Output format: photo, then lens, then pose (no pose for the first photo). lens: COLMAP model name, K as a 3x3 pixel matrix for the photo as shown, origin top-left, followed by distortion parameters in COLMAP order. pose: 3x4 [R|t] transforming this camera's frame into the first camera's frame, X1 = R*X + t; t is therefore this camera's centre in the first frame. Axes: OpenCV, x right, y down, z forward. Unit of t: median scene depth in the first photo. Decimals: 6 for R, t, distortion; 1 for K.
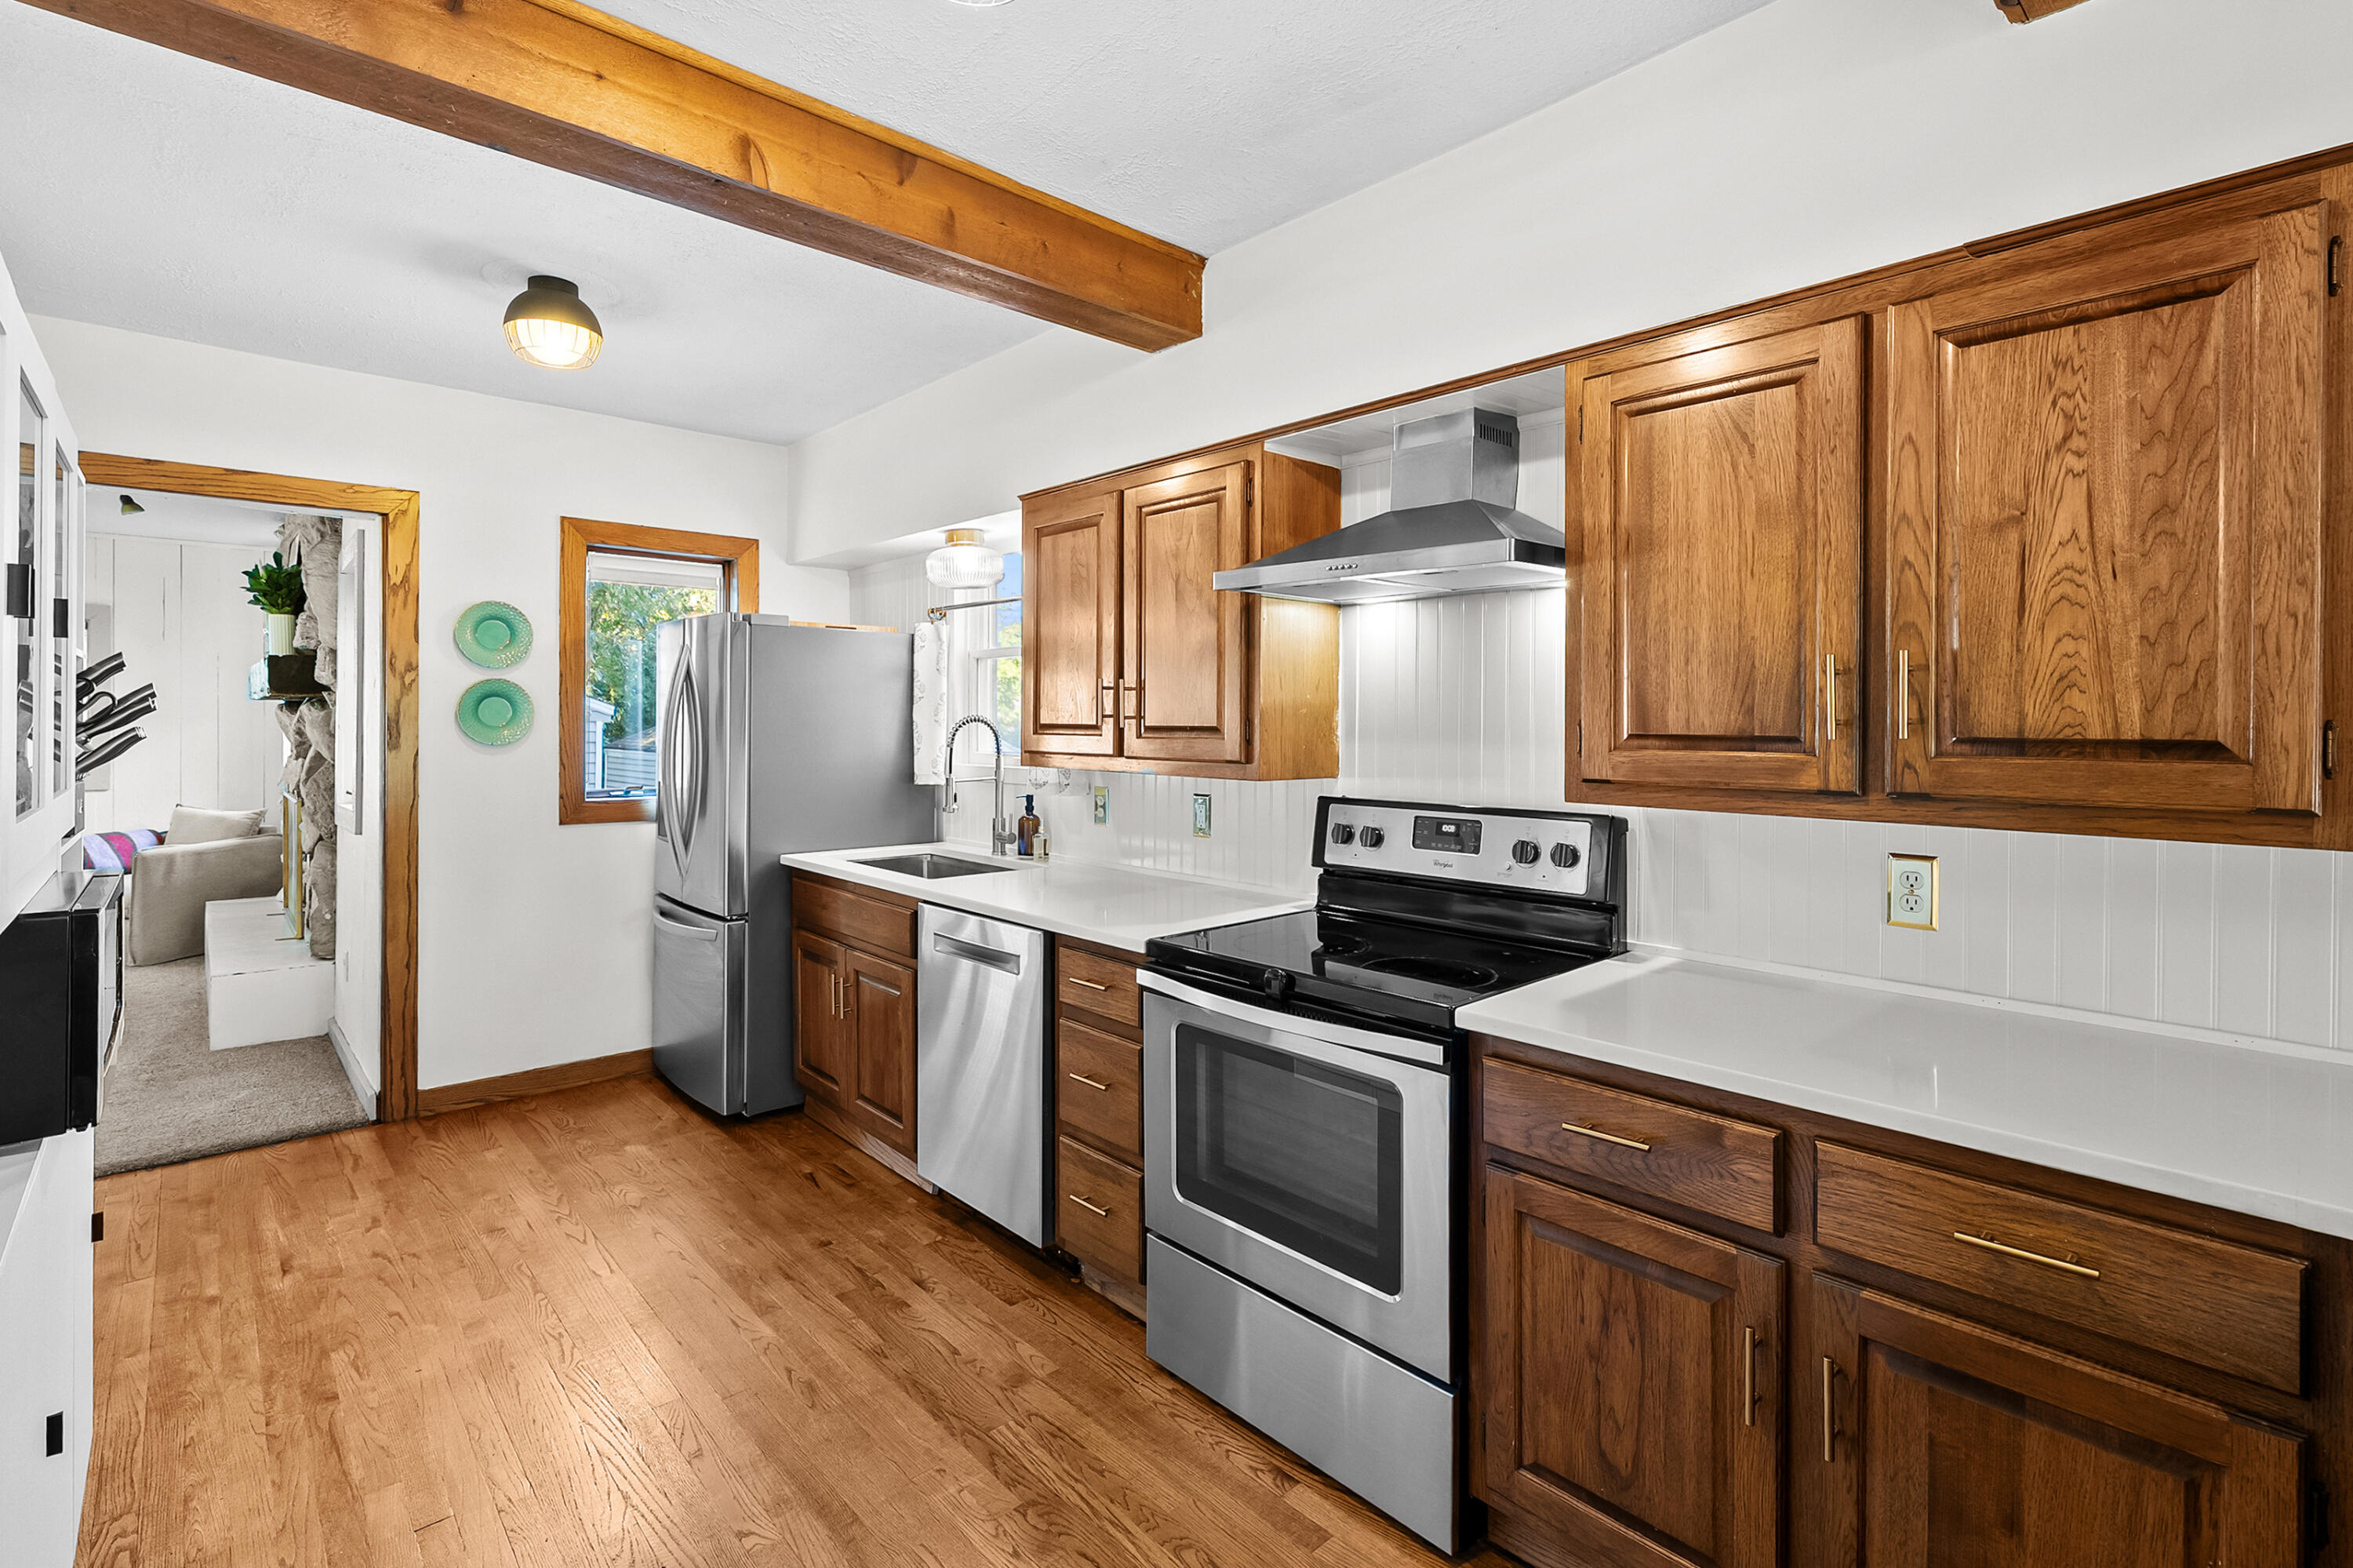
lens RADIAL K [[1077.5, 0, 1176.0], [0, 1077.5, 720.8], [0, 0, 1]] dist [-0.003183, -0.000324]
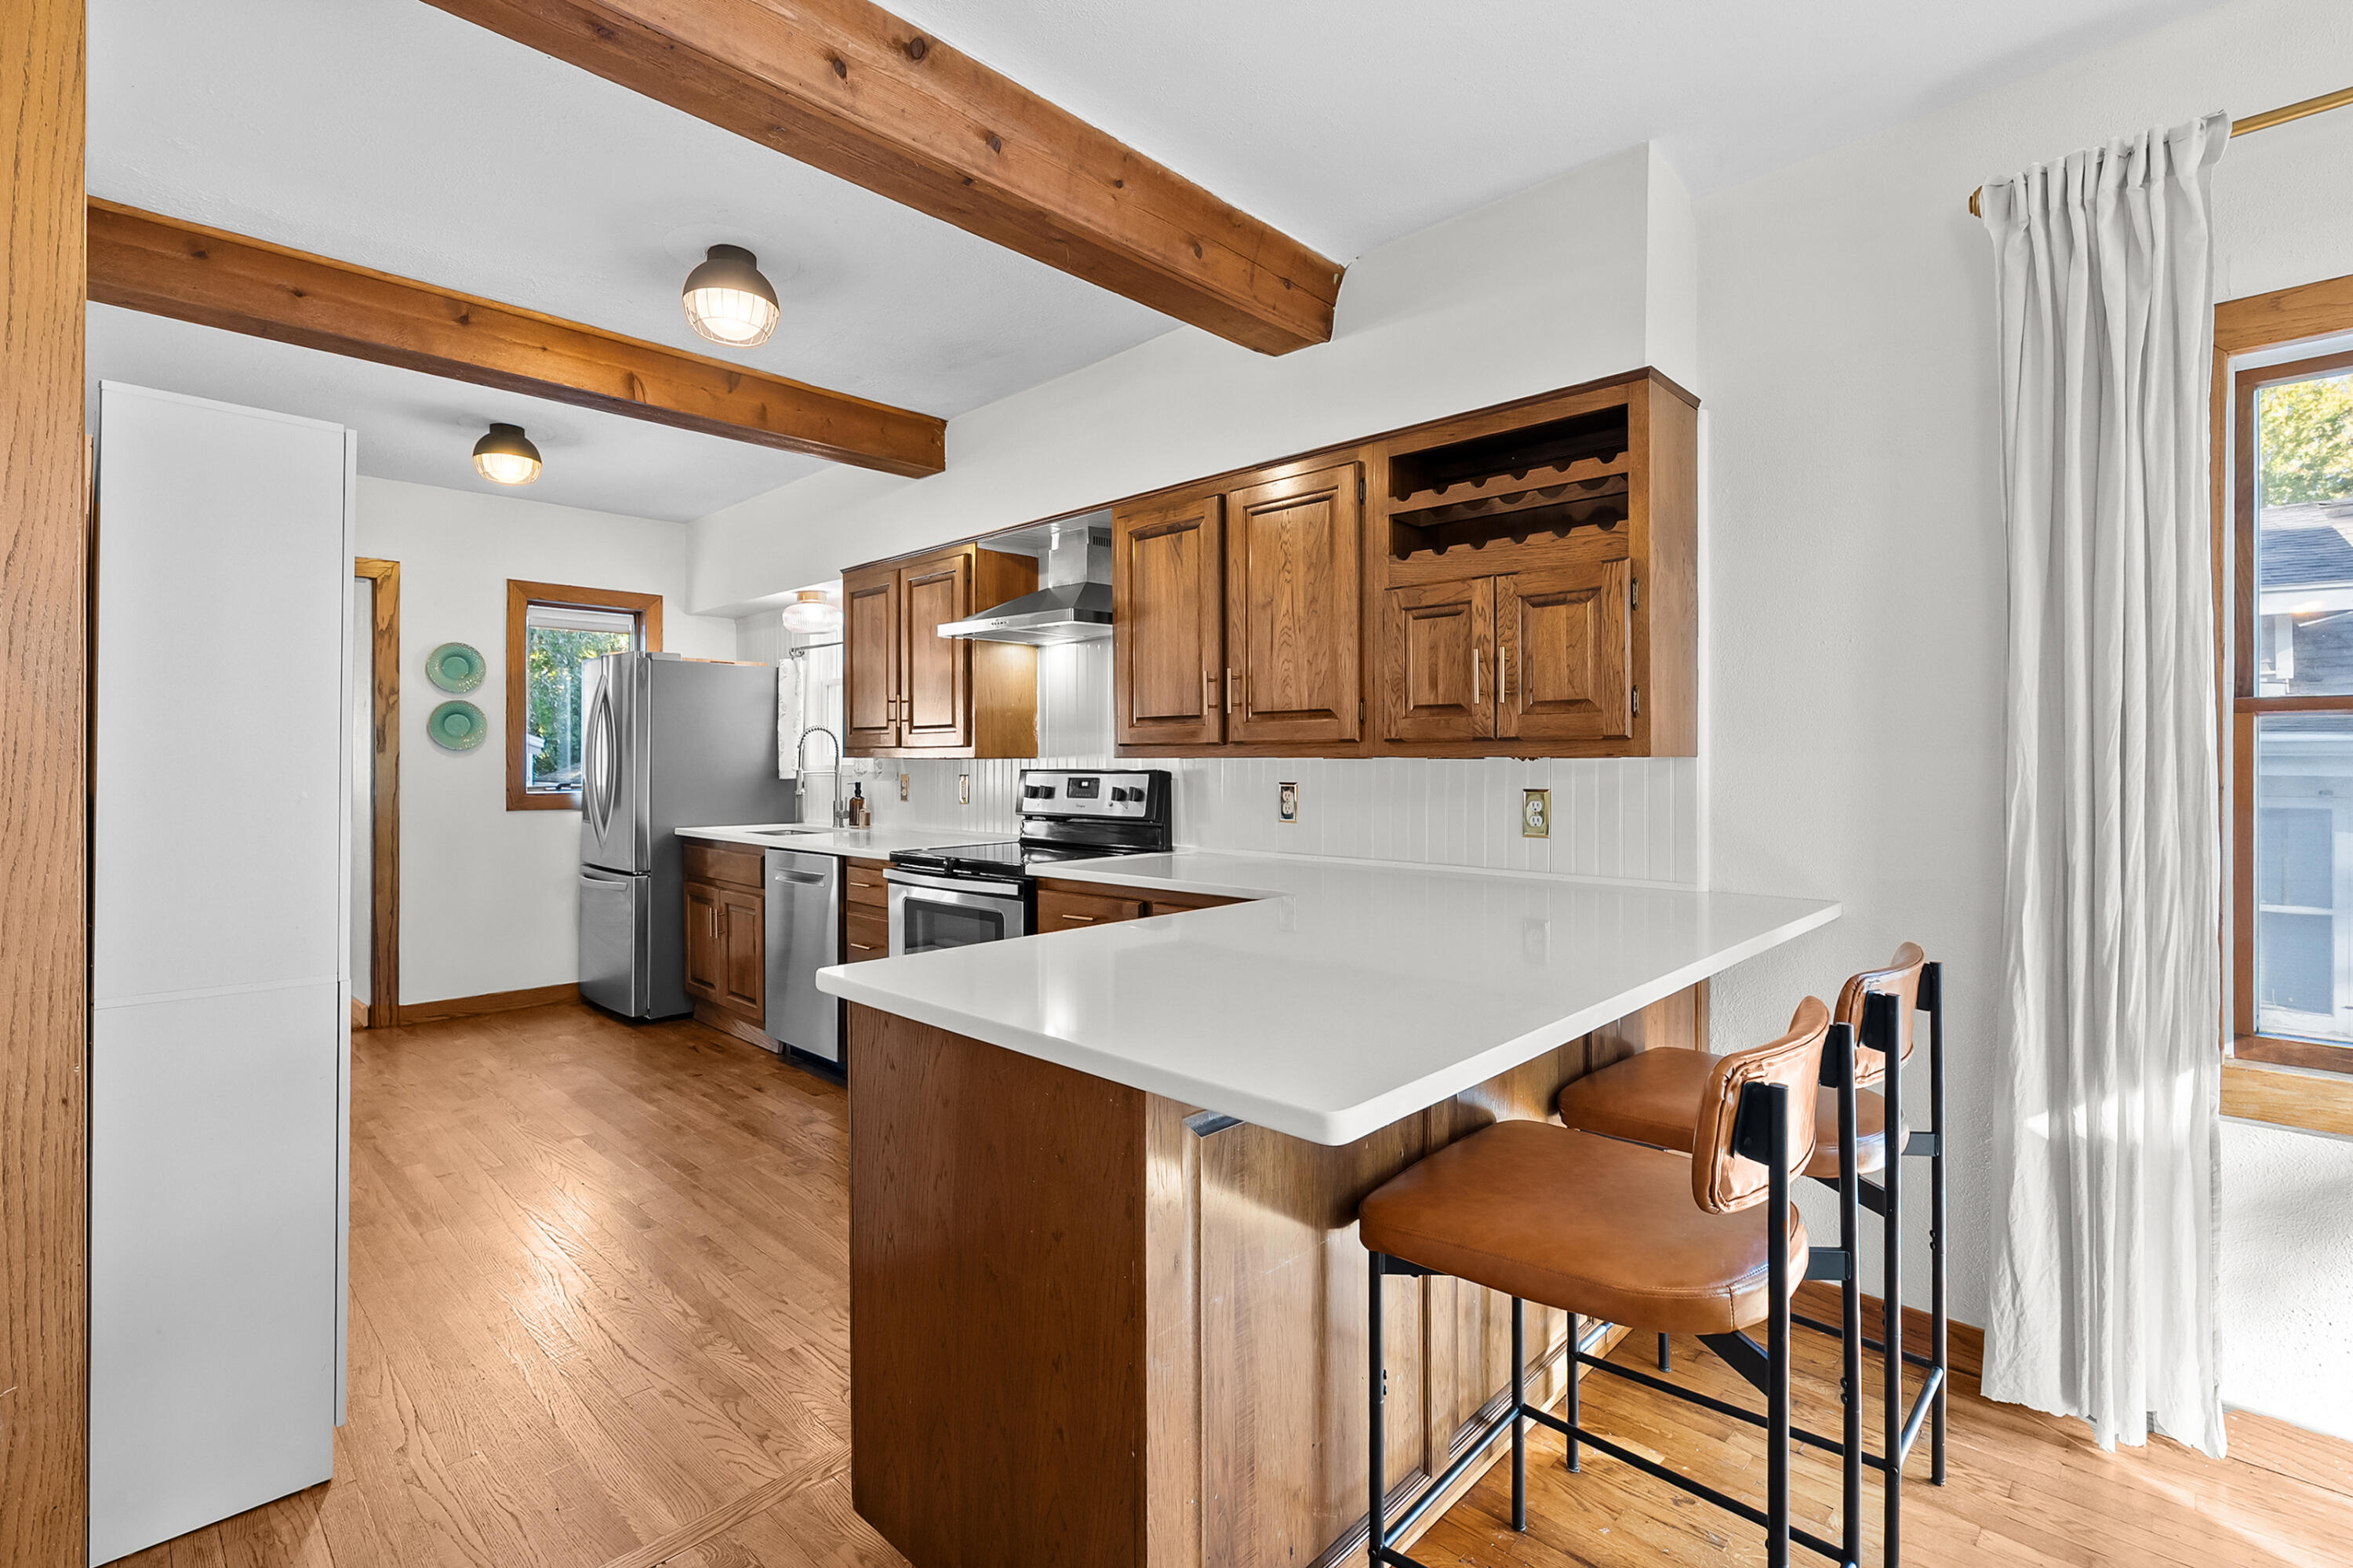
lens RADIAL K [[1070.0, 0, 1181.3], [0, 1070.0, 751.7], [0, 0, 1]] dist [-0.003896, 0.000225]
pose [[0.998295, -0.006023, 0.058053, 0.216156], [0.006508, 0.999946, -0.008160, 0.046698], [-0.058001, 0.008524, 0.998280, -0.432869]]
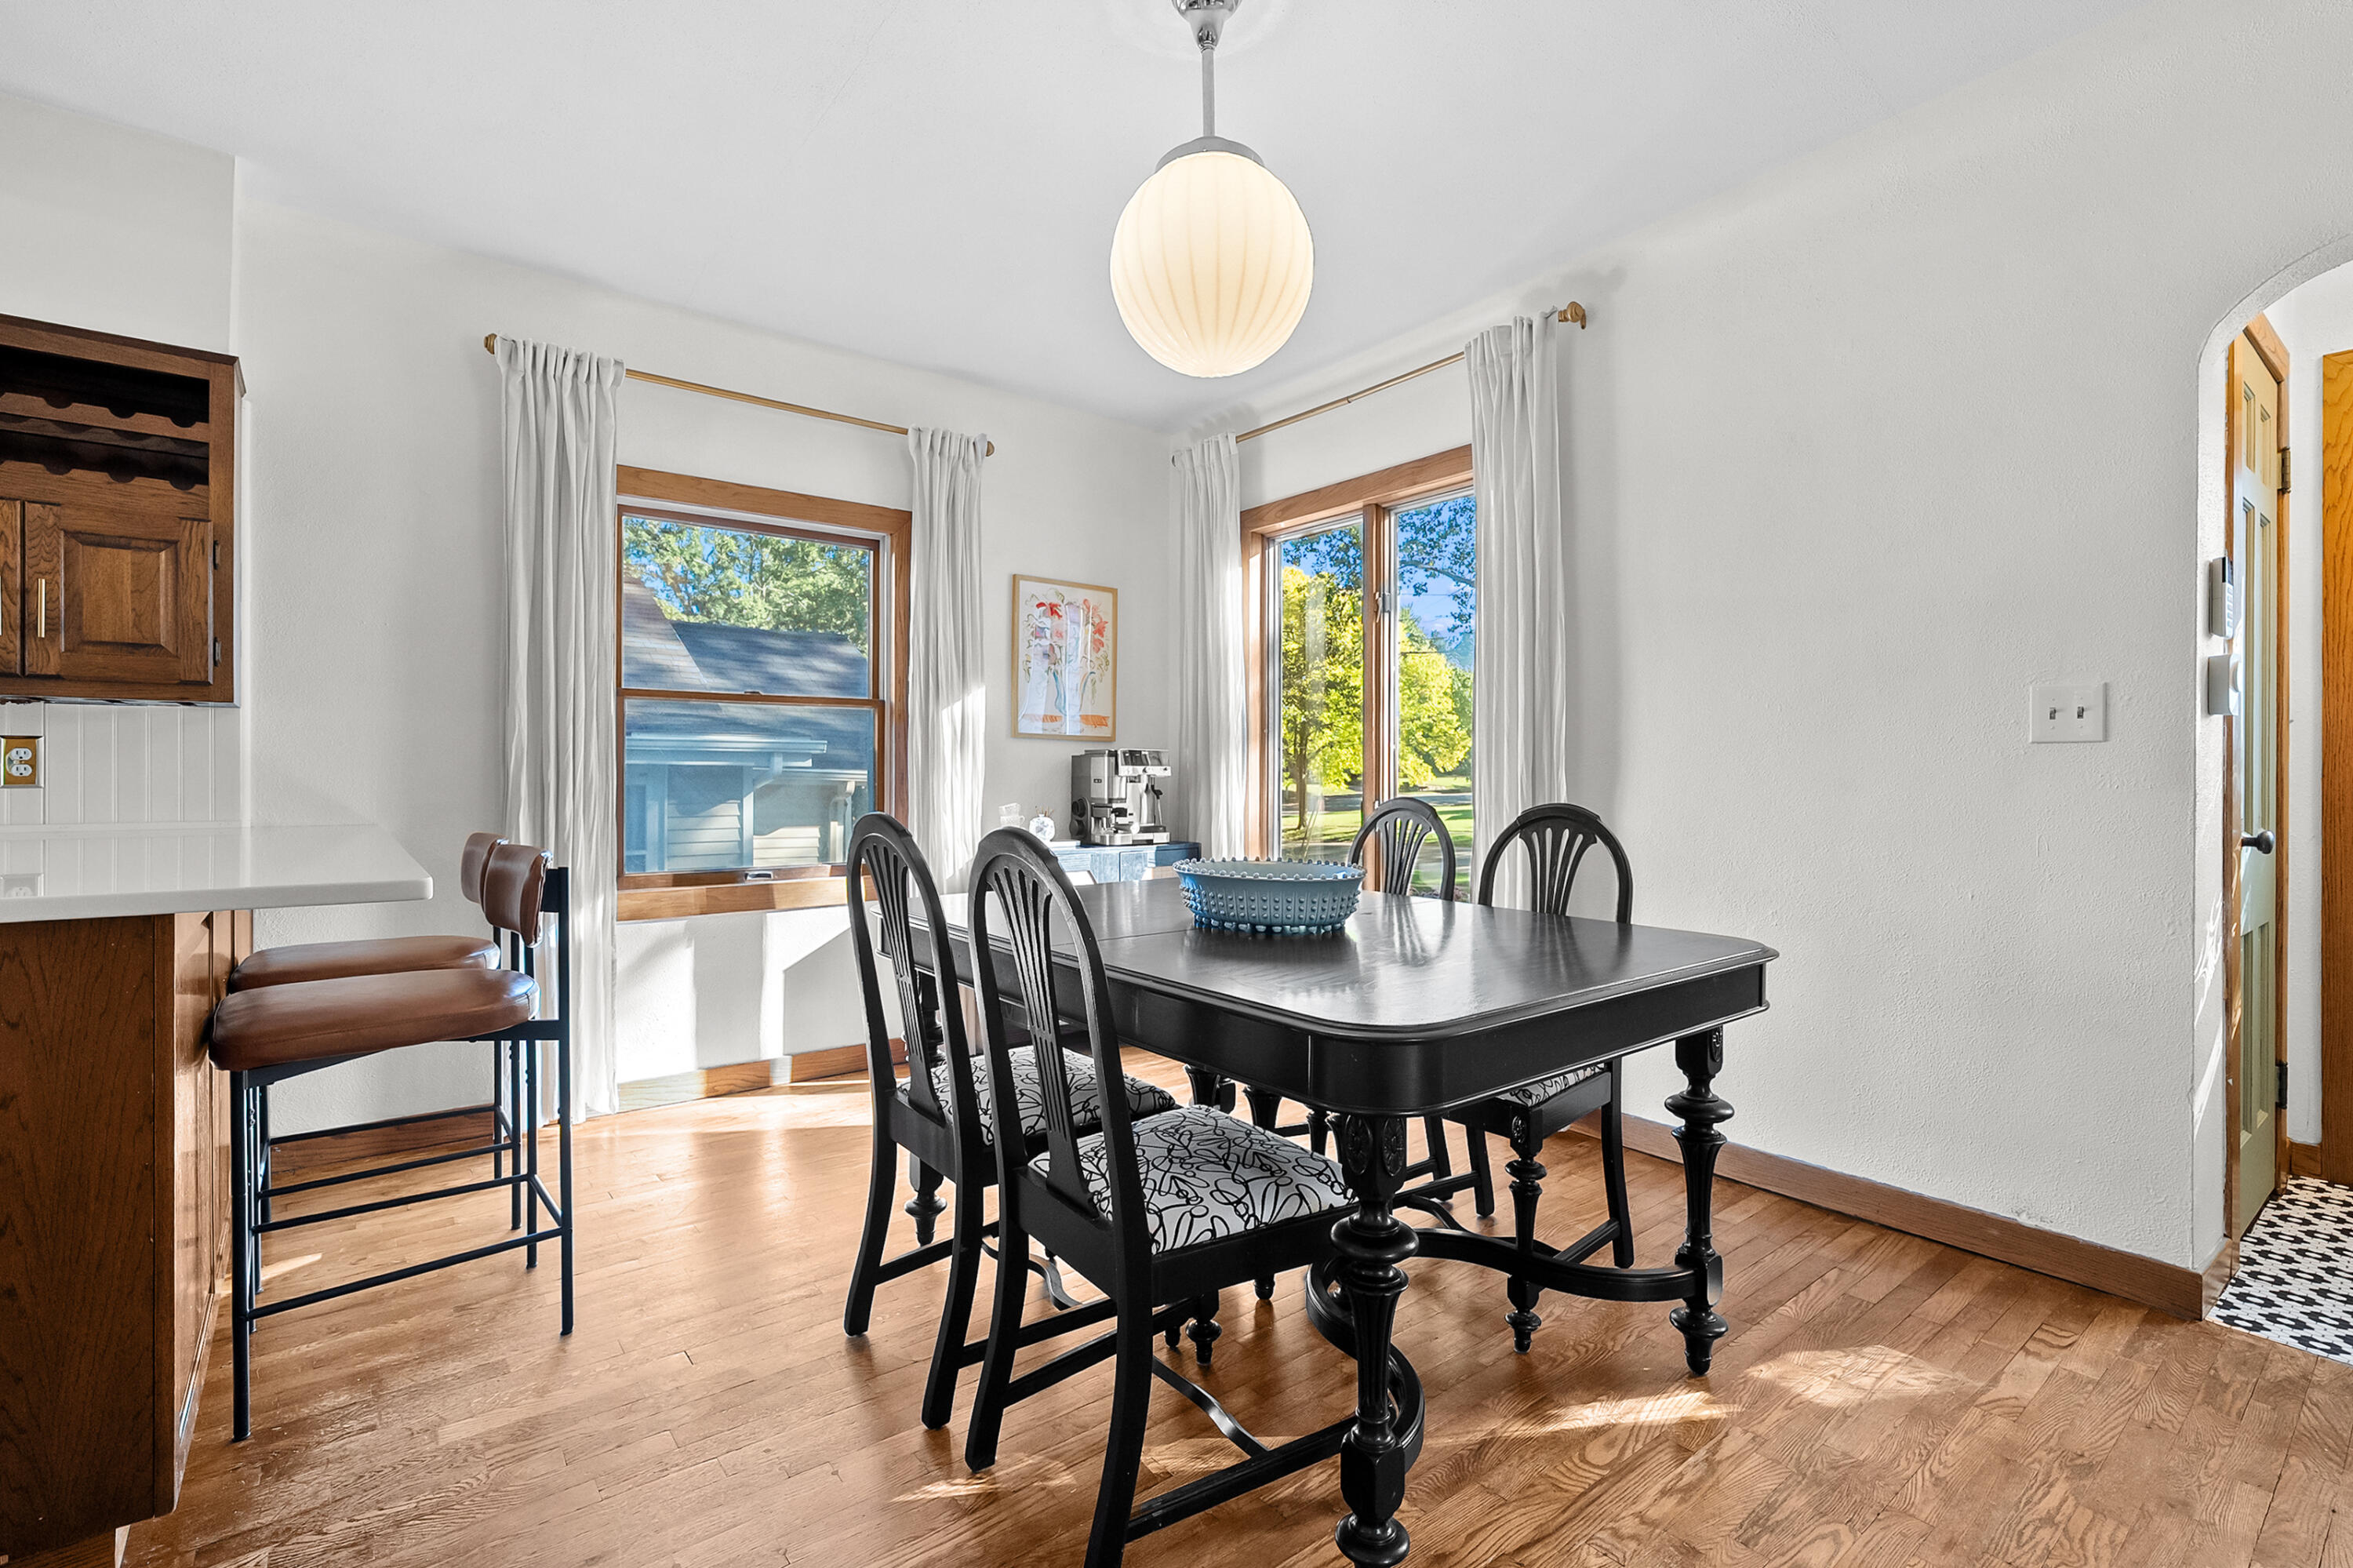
lens RADIAL K [[1064.4, 0, 1176.5], [0, 1064.4, 784.0], [0, 0, 1]] dist [-0.003040, -0.000061]
pose [[0.082247, -0.013575, 0.996520, -0.150279], [-0.000490, 0.999907, 0.013662, 0.094158], [-0.996612, -0.001612, 0.082233, -0.510867]]
